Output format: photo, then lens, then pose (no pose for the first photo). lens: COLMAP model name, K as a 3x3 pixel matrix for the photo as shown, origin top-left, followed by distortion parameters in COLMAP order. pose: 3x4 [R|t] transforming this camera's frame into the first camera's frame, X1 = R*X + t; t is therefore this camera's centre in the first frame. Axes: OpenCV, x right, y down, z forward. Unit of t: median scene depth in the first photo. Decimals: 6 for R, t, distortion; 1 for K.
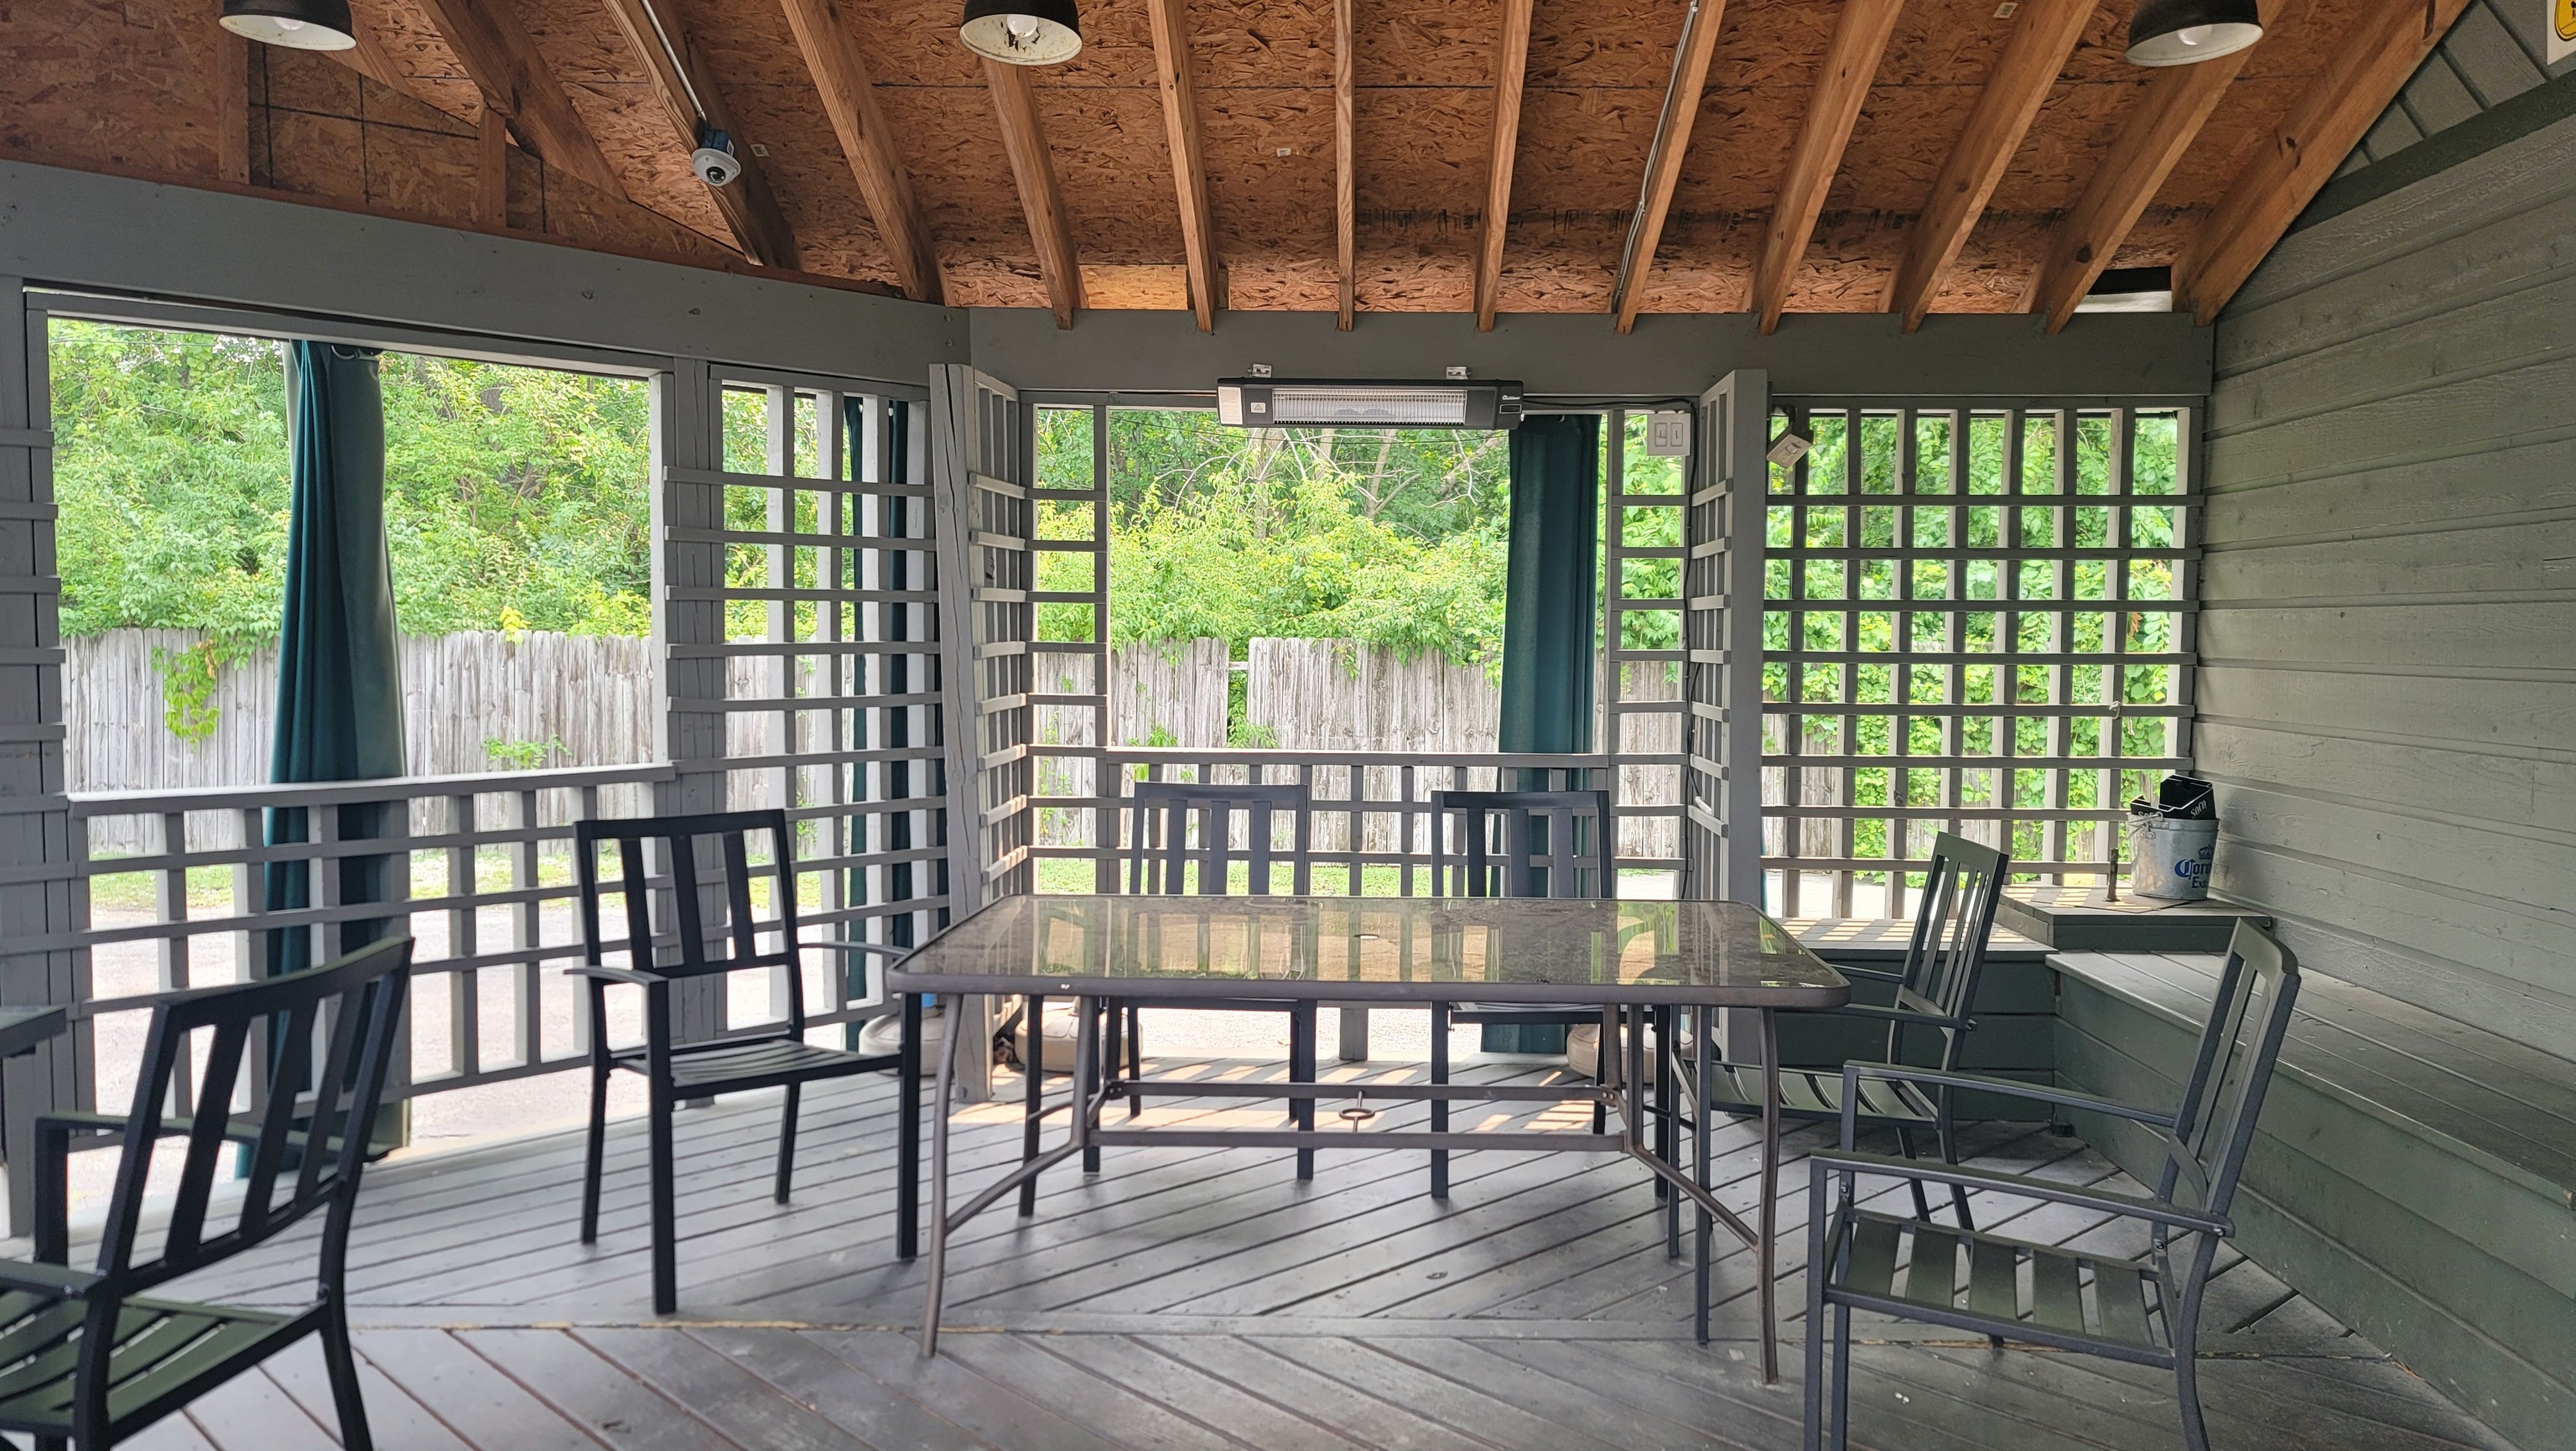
lens RADIAL K [[1894.0, 0, 1320.9], [0, 1894.0, 735.8], [0, 0, 1]] dist [0.065992, -0.039076]
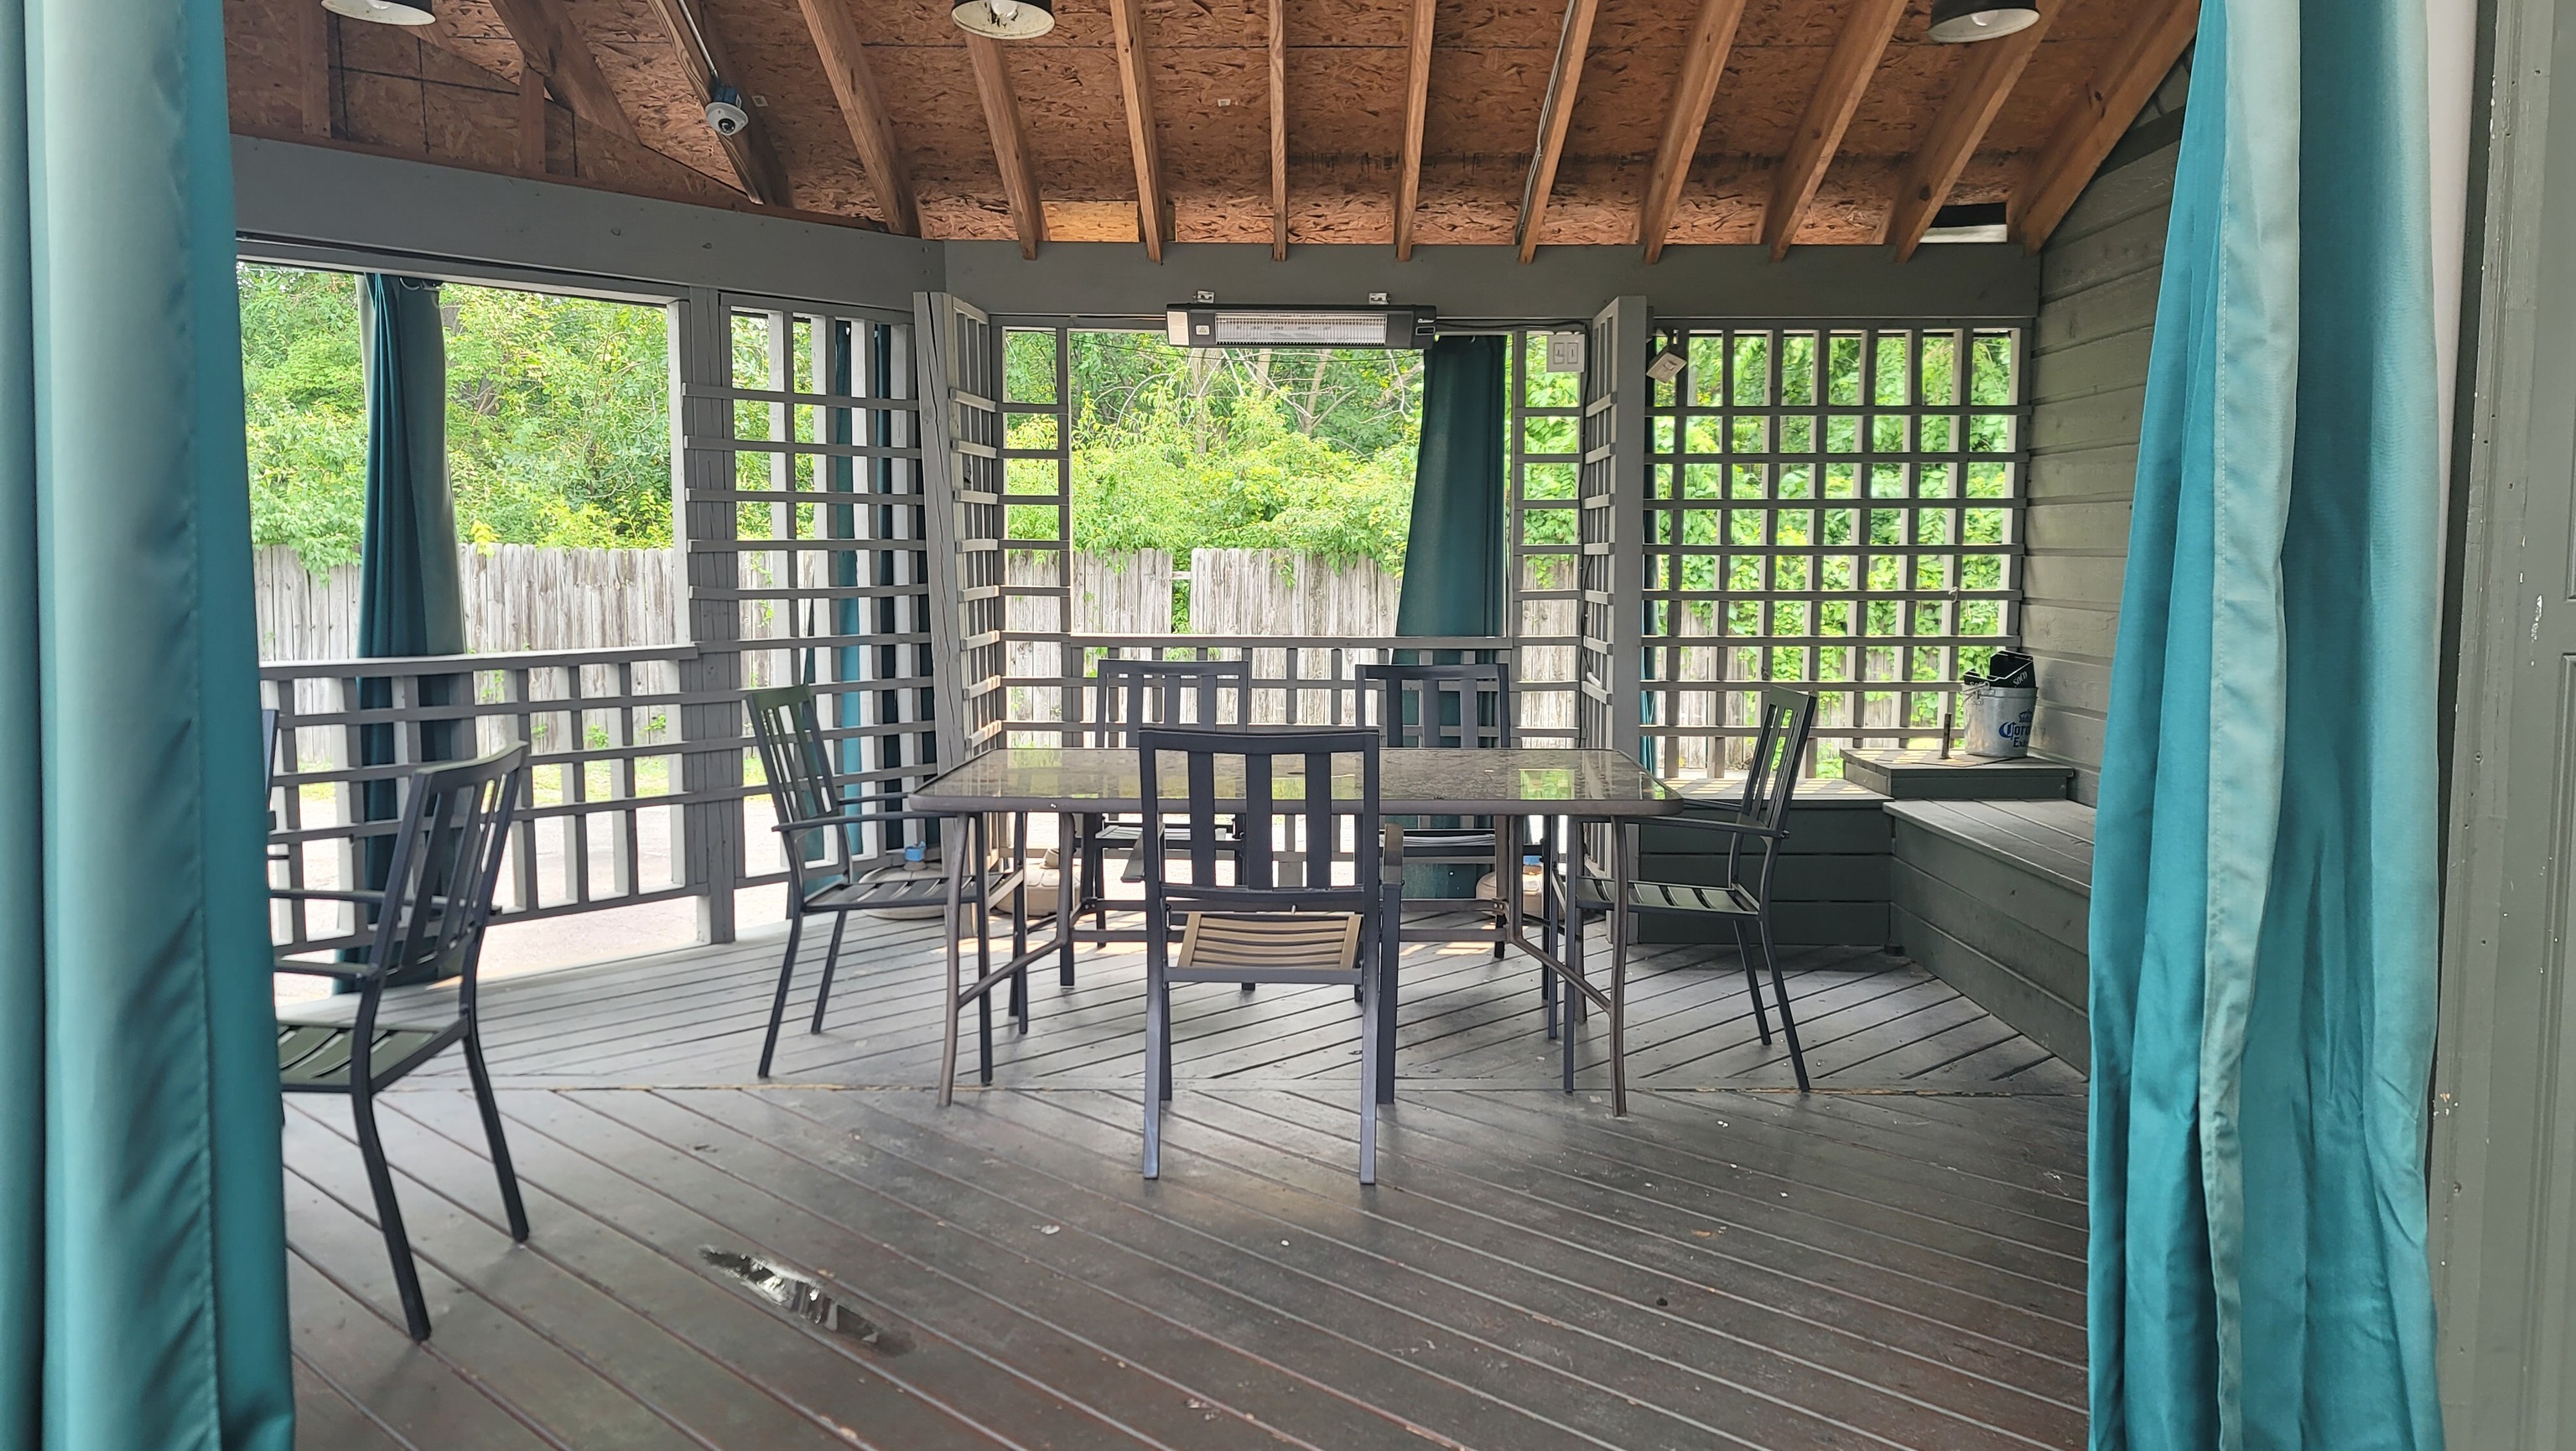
lens RADIAL K [[1894.0, 0, 1290.2], [0, 1894.0, 735.8], [0, 0, 1]] dist [0.065992, -0.039076]
pose [[0.999869, -0.005565, 0.015198, 0.000493], [0.004912, 0.999078, 0.042656, 0.021862], [-0.015421, -0.042576, 0.998974, -0.149963]]
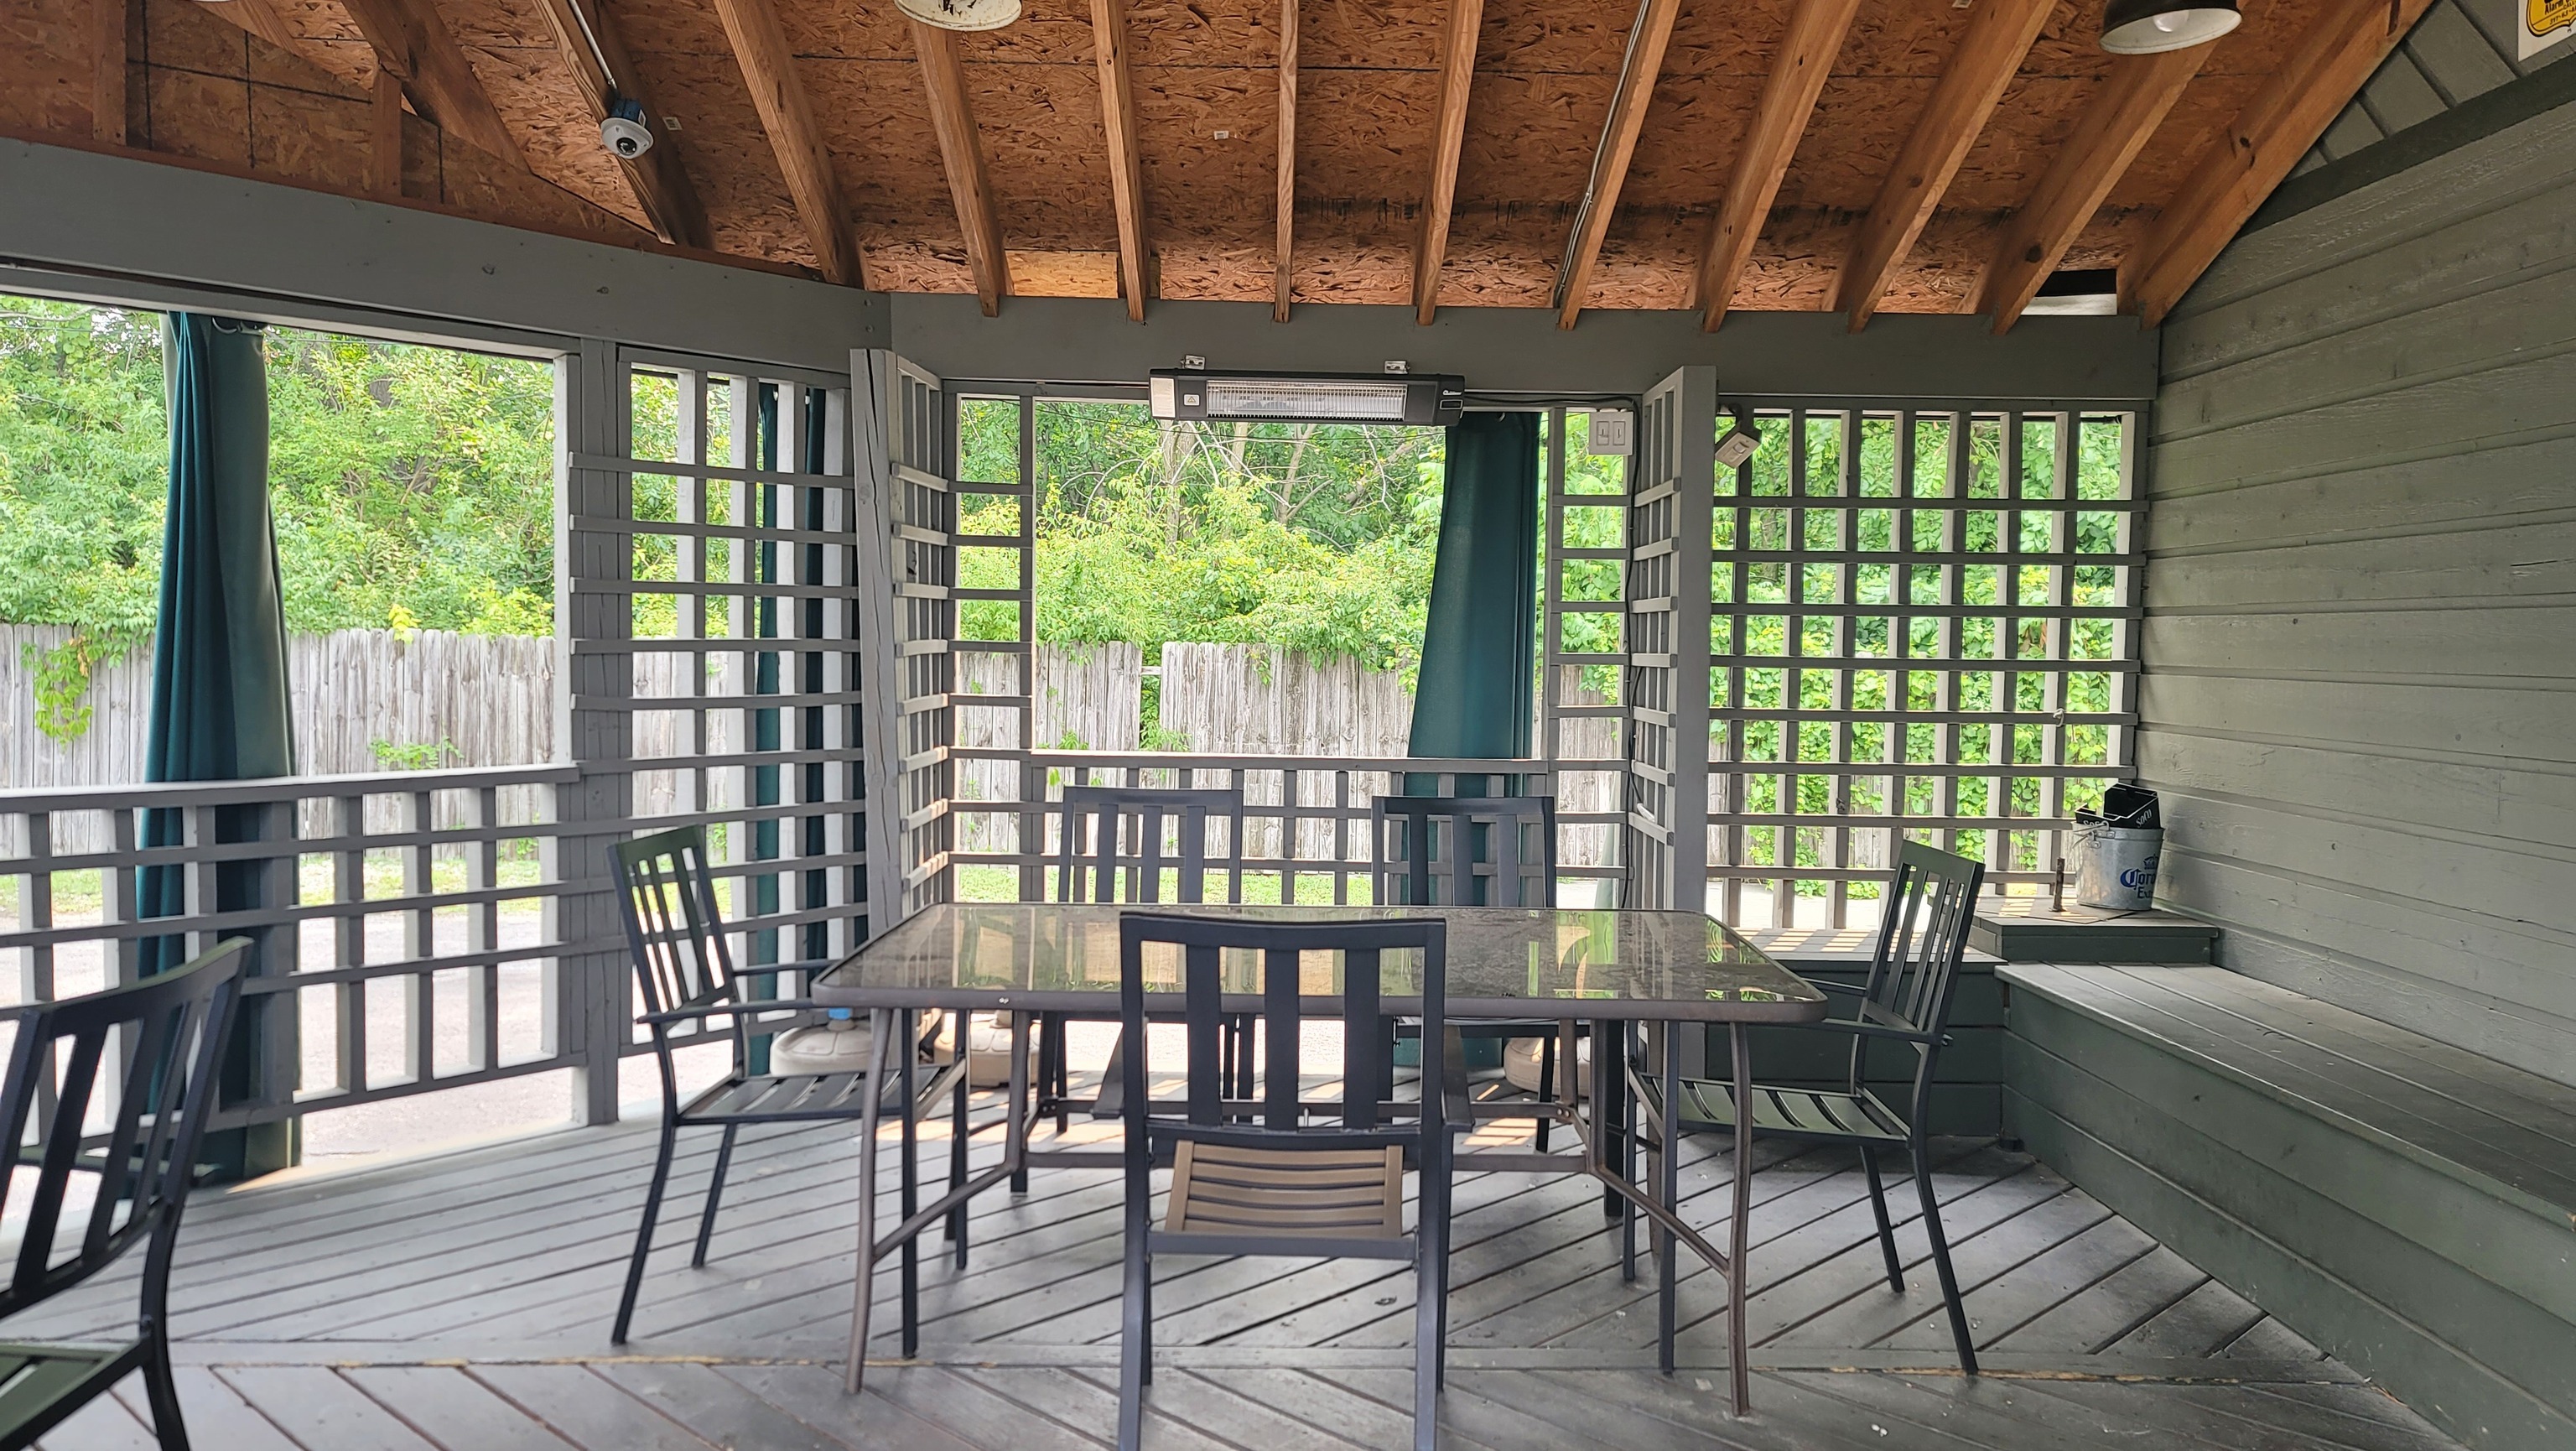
lens RADIAL K [[1894.0, 0, 1295.2], [0, 1894.0, 740.6], [0, 0, 1]] dist [0.065992, -0.039076]
pose [[0.999281, 0.005491, 0.037524, -0.016510], [-0.005433, 0.999984, -0.001656, 0.002384], [-0.037532, 0.001451, 0.999294, 0.032239]]
